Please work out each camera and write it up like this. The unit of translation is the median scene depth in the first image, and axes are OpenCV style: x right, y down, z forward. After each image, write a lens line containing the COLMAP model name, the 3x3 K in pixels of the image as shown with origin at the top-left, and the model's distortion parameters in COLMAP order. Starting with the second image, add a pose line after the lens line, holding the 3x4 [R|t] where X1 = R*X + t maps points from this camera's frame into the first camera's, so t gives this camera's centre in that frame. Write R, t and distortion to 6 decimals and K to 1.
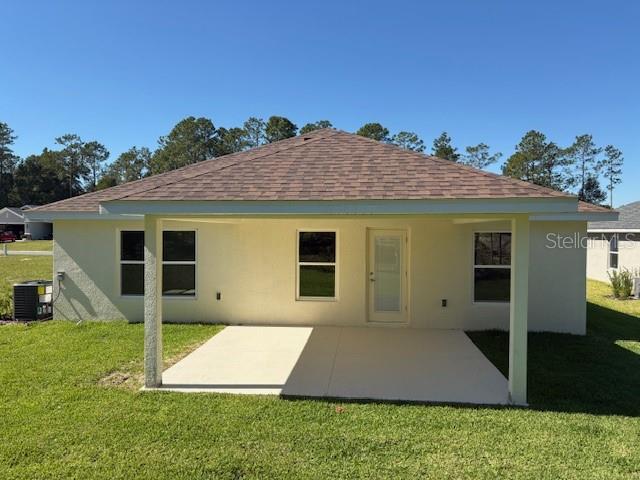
lens RADIAL K [[485.4, 0, 319.9], [0, 485.4, 240.0], [0, 0, 1]] dist [0.053507, -0.031655]
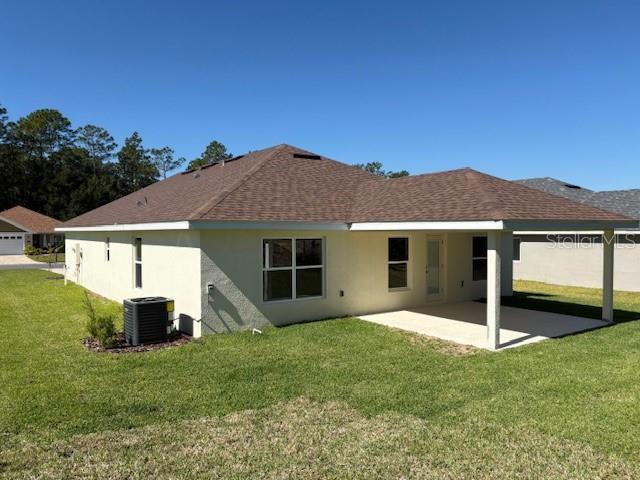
lens RADIAL K [[485.4, 0, 318.7], [0, 485.4, 238.2], [0, 0, 1]] dist [0.053507, -0.031655]
pose [[0.757344, -0.016372, 0.652811, -0.983274], [0.019604, 0.999805, 0.002331, -0.021423], [-0.652722, 0.011032, 0.757517, 0.146140]]
